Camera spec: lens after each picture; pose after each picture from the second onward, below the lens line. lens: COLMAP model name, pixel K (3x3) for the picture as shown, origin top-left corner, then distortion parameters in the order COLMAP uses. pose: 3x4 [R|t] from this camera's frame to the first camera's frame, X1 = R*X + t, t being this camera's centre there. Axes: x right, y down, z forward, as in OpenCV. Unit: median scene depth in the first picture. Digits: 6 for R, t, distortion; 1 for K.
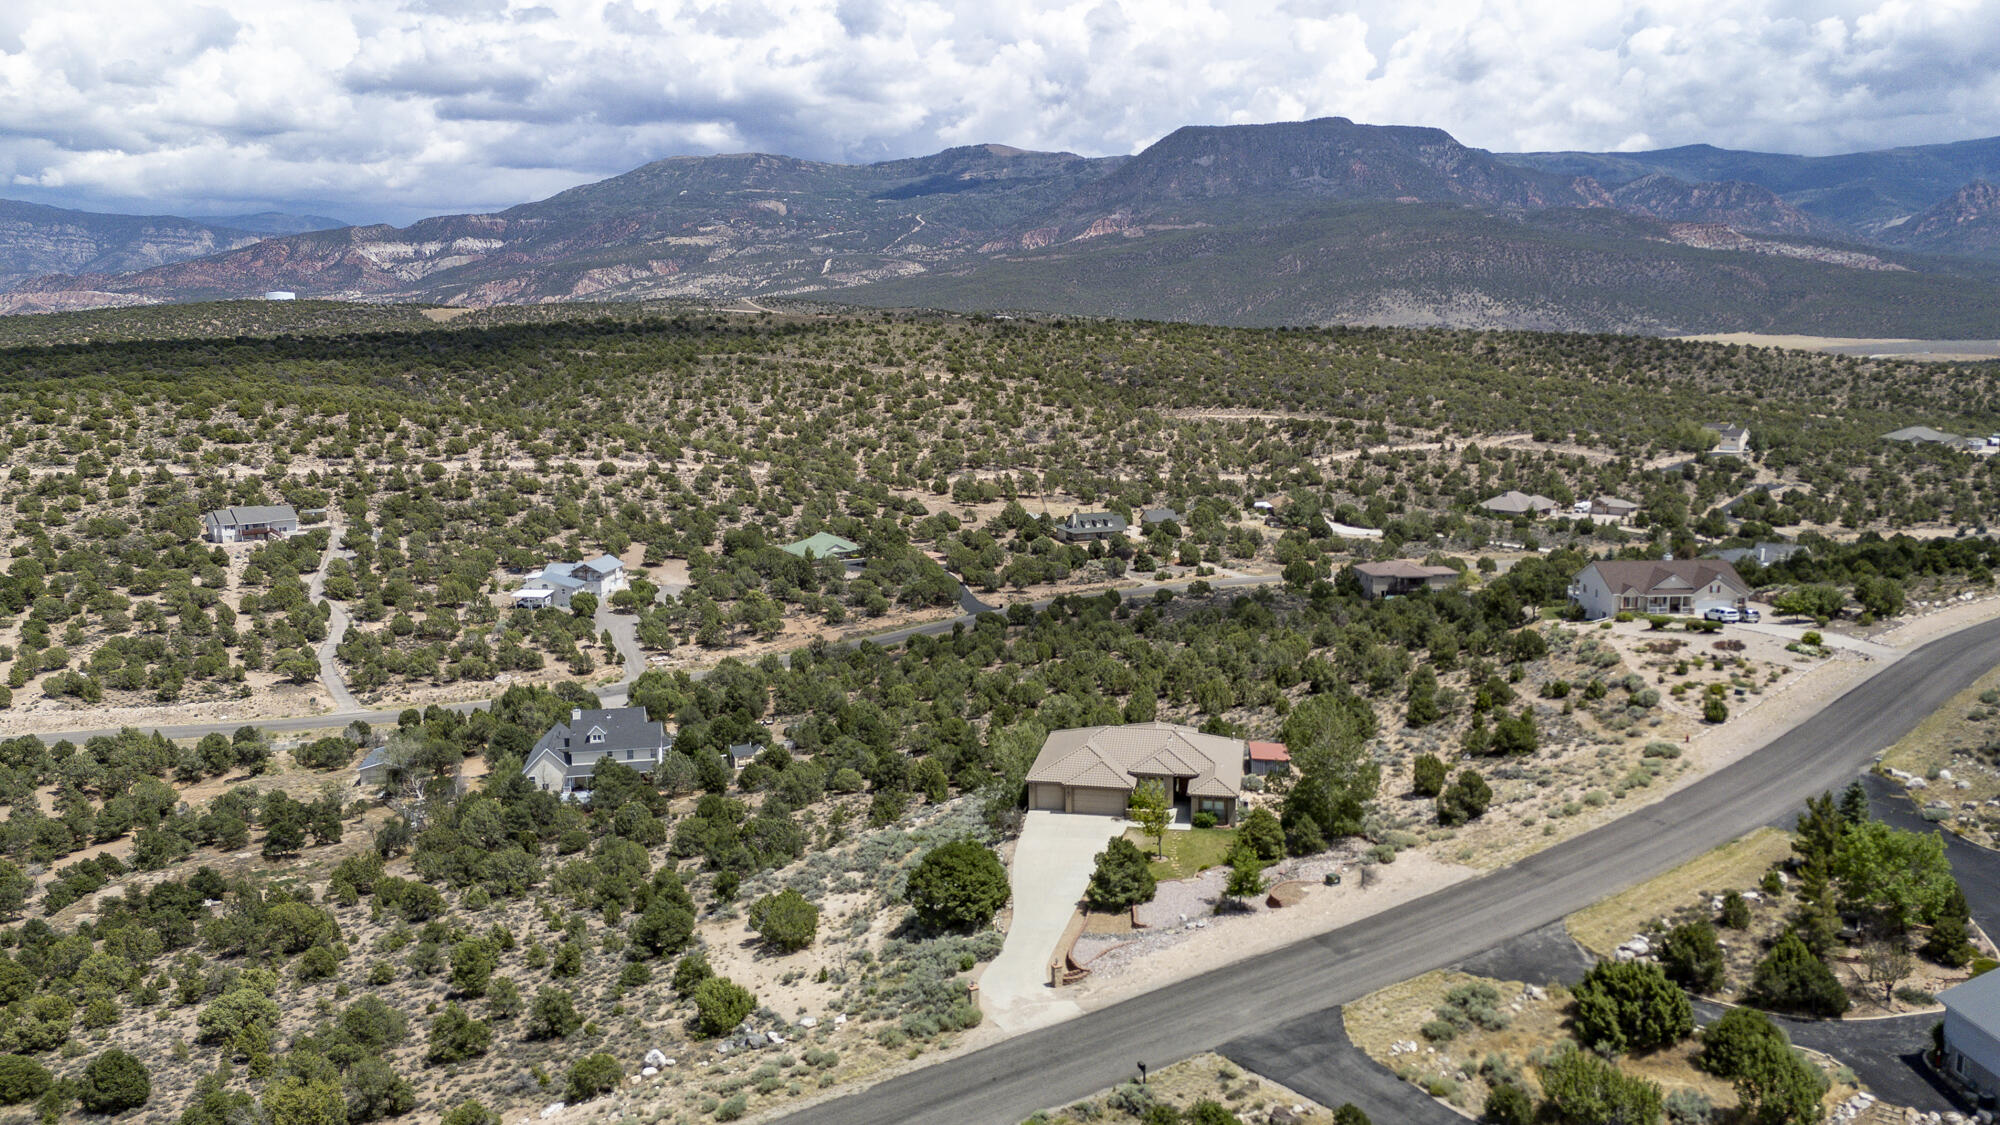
lens RADIAL K [[1461.0, 0, 1000.0], [0, 1461.0, 562.5], [0, 0, 1]] dist [0.121335, -0.133323]
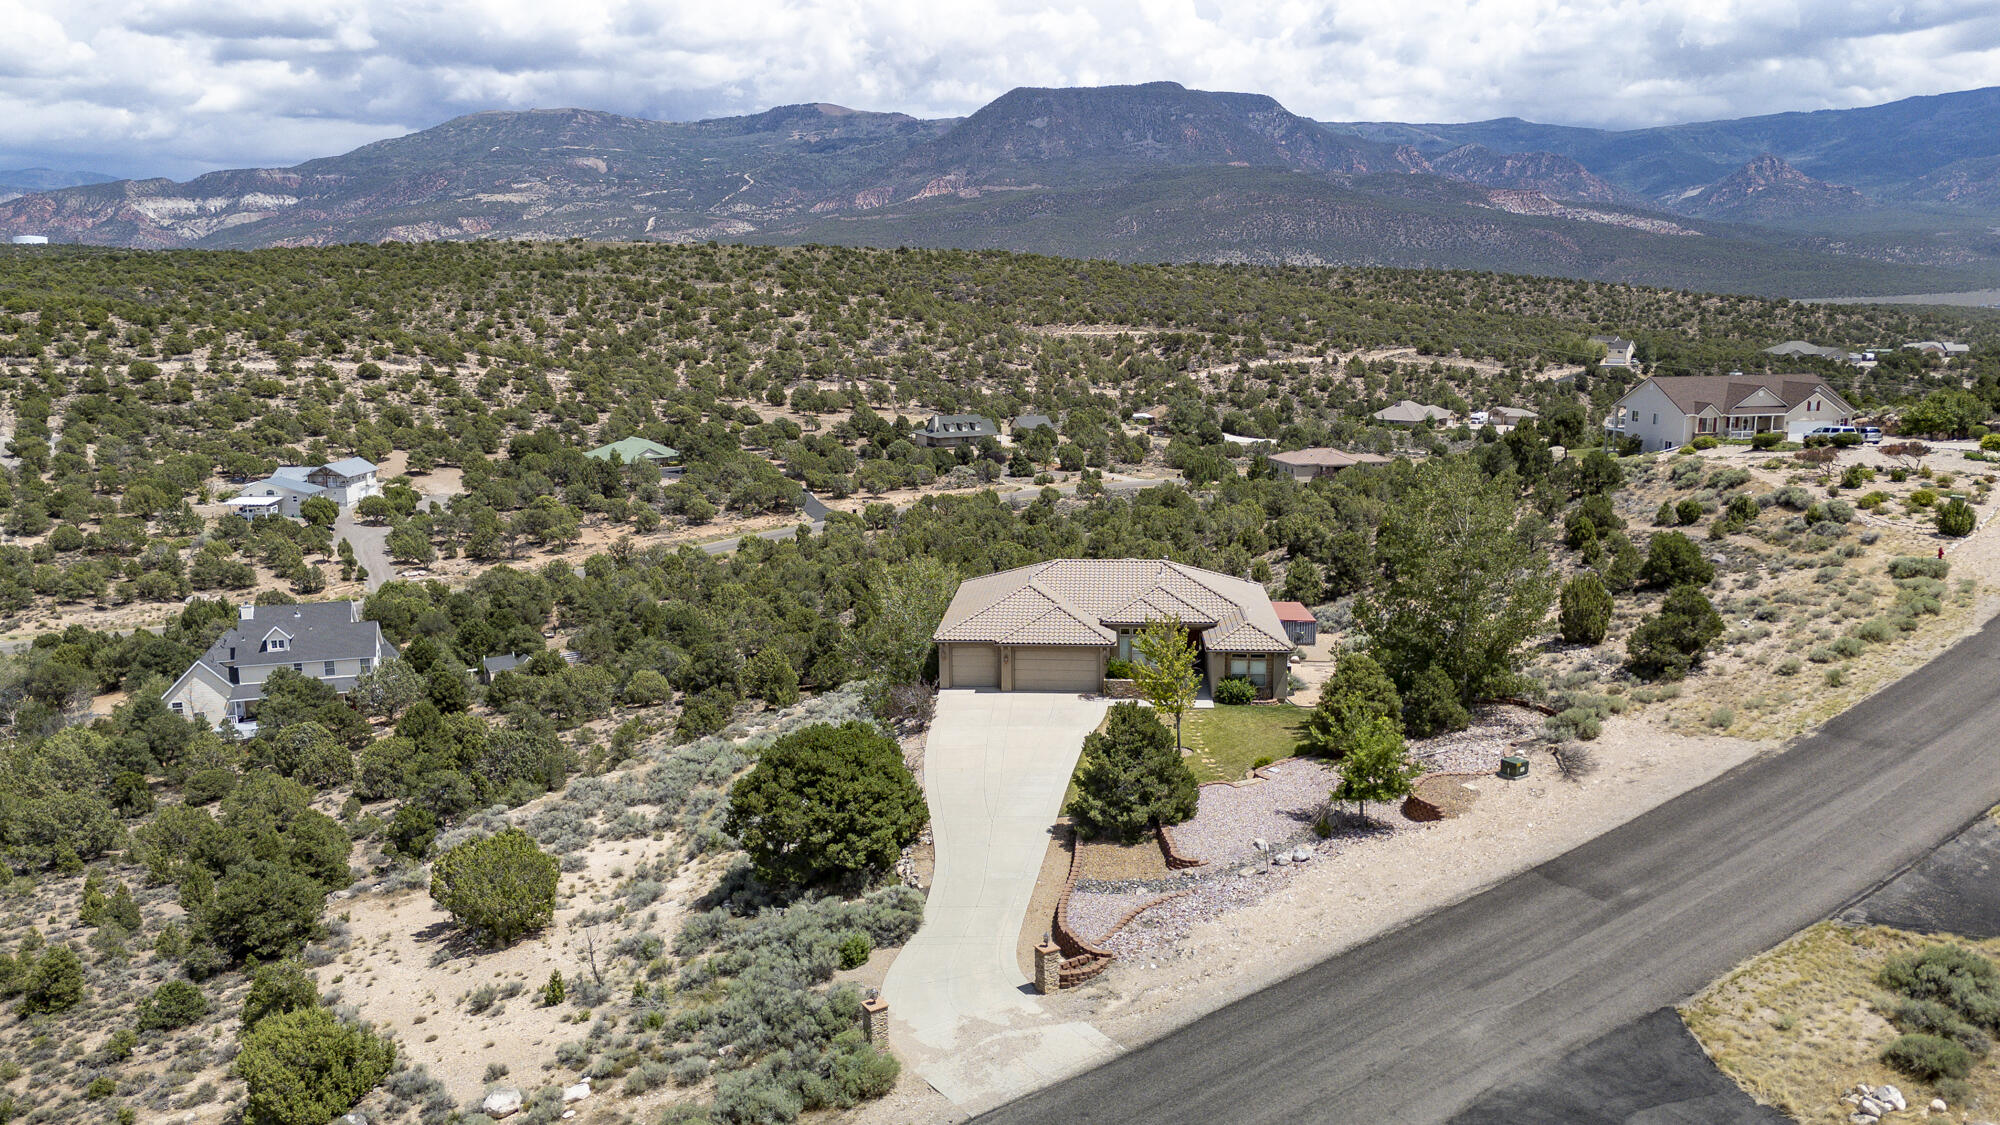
lens RADIAL K [[1482.7, 0, 1000.0], [0, 1482.7, 562.5], [0, 0, 1]] dist [0.075848, -0.051931]
pose [[0.994041, -0.017805, 0.107546, -0.006365], [0.015550, 0.999642, 0.021770, 0.033582], [-0.107896, -0.019968, 0.993962, 0.127771]]
